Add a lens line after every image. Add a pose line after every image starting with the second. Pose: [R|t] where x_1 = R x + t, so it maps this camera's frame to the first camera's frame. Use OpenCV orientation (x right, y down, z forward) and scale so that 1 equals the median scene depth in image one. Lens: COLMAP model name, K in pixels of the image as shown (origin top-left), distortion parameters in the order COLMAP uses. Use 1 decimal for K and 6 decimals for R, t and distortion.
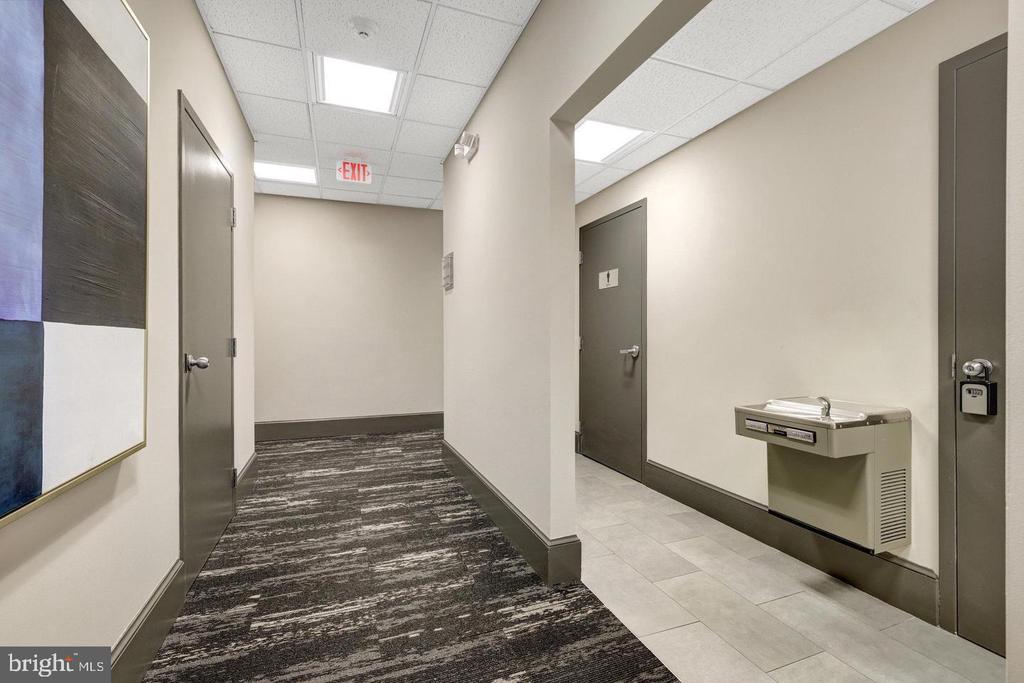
lens RADIAL K [[463.8, 0, 516.9], [0, 463.8, 338.3], [0, 0, 1]] dist [-0.002325, -0.001025]
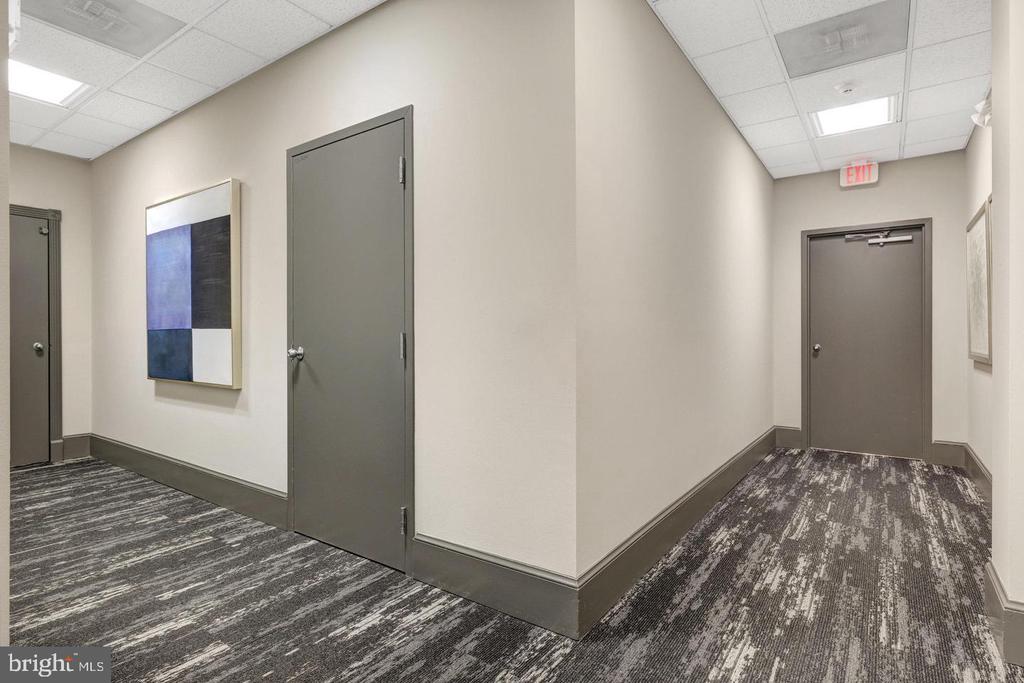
lens RADIAL K [[517.5, 0, 504.8], [0, 517.5, 337.2], [0, 0, 1]] dist [-0.004035, 0.000078]
pose [[-0.836190, 0.003044, -0.548432, -0.347846], [0.000303, 0.999987, 0.005088, 0.003499], [0.548440, 0.004088, -0.836180, 2.122450]]
